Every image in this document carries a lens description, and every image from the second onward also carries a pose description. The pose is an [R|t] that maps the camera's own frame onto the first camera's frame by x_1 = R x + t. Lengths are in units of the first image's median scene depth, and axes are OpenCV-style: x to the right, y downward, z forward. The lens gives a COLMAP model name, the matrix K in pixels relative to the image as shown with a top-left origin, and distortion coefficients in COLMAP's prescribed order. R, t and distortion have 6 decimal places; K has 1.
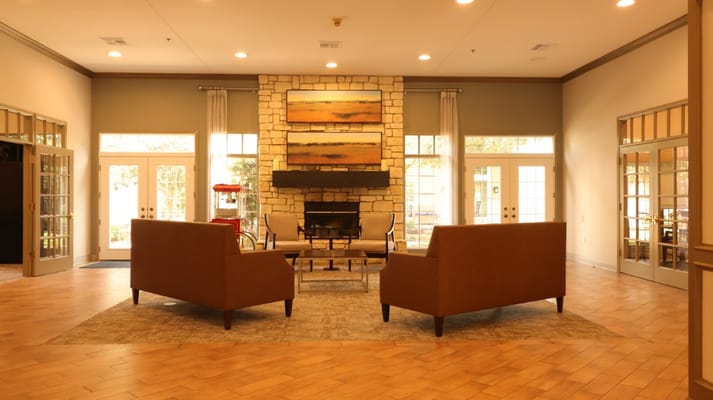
lens RADIAL K [[544.2, 0, 355.7], [0, 544.2, 195.5], [0, 0, 1]] dist [0.001680, 0.001080]
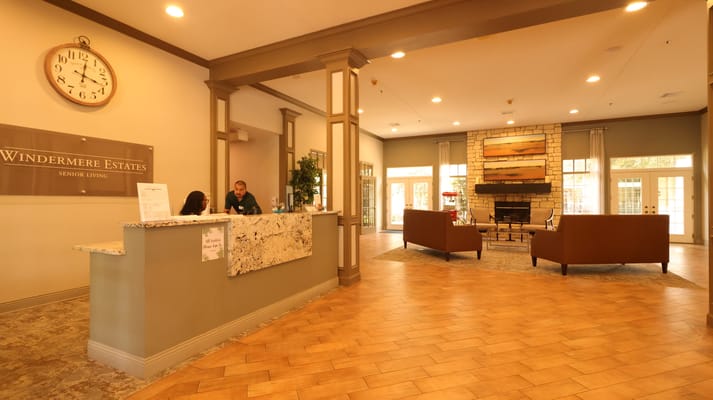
lens RADIAL K [[336.0, 0, 353.1], [0, 336.0, 197.5], [0, 0, 1]] dist [0.002006, 0.000215]
pose [[0.866756, -0.002062, -0.498728, 0.050600], [0.000750, 0.999996, -0.002833, 0.001123], [0.498732, 0.002081, 0.866754, -0.160800]]
